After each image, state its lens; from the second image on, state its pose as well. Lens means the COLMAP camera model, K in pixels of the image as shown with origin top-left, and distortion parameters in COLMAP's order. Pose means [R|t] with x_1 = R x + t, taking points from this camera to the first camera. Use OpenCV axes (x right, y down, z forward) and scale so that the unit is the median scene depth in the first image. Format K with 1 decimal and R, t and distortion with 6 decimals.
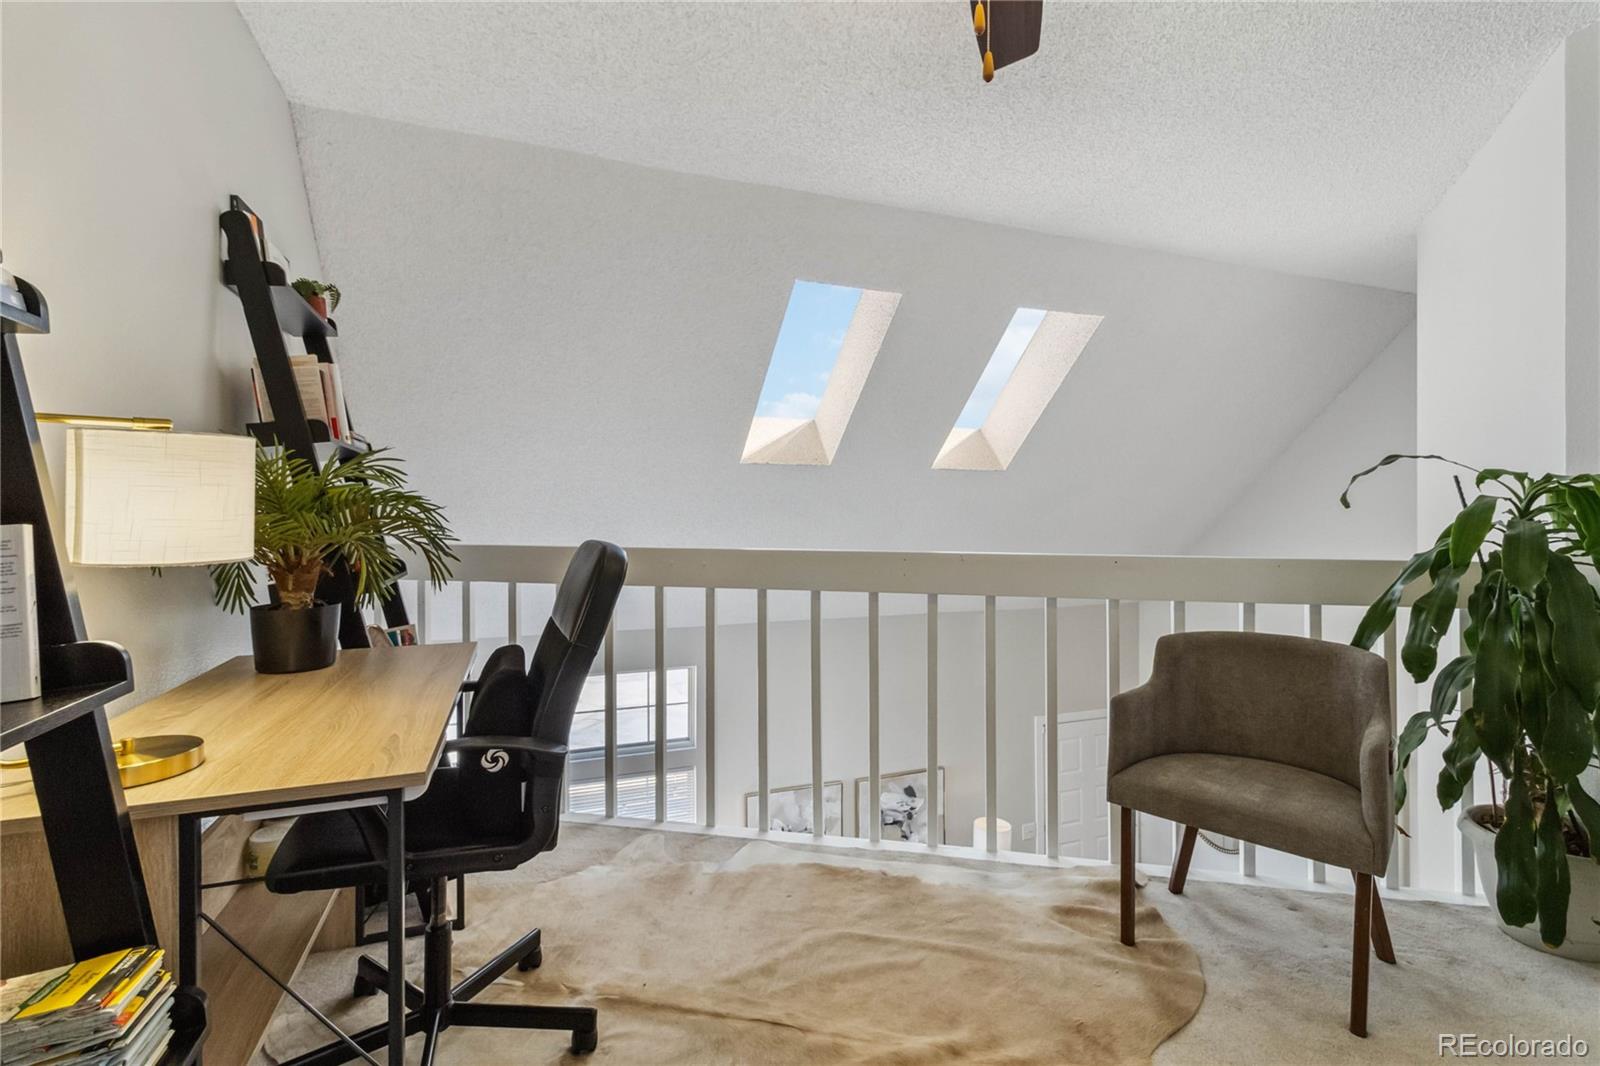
lens RADIAL K [[739.7, 0, 804.7], [0, 739.7, 528.7], [0, 0, 1]] dist [0.001631, -0.000275]
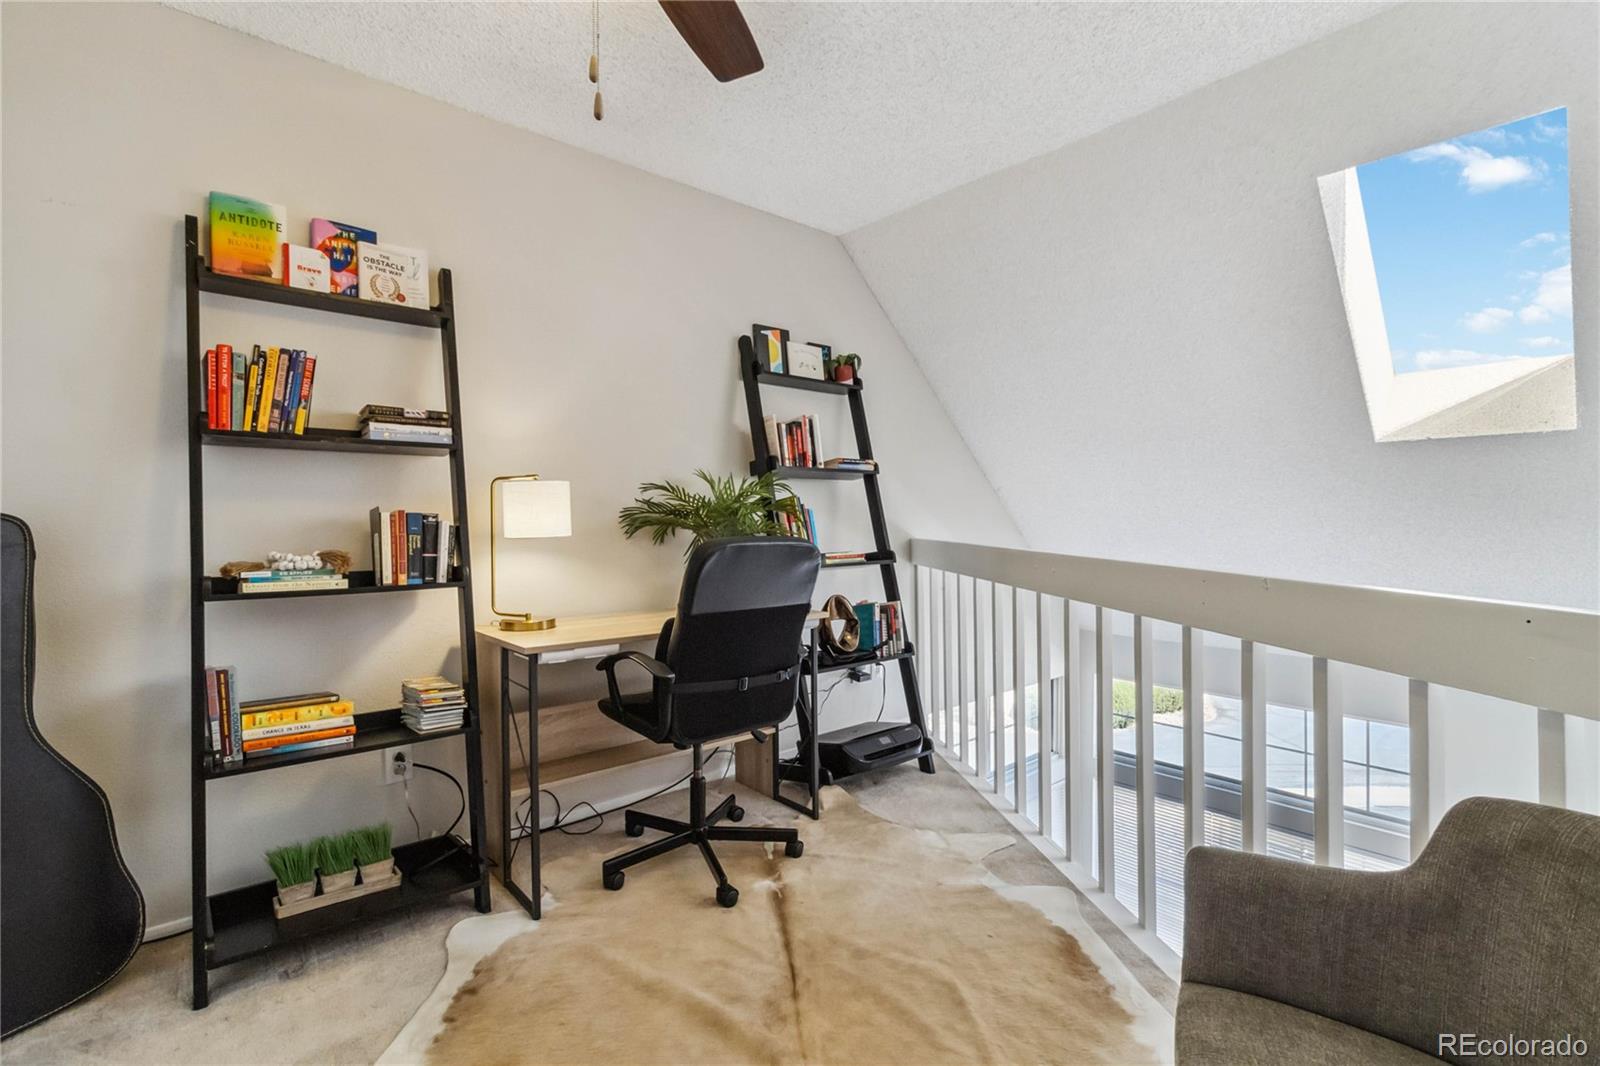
lens RADIAL K [[704.3, 0, 804.7], [0, 704.3, 530.7], [0, 0, 1]] dist [-0.000701, -0.000034]
pose [[0.340608, 0.000448, -0.940205, 0.723397], [-0.001320, 0.999999, -0.000001, -0.008377], [0.940205, 0.001241, 0.340608, 0.481404]]
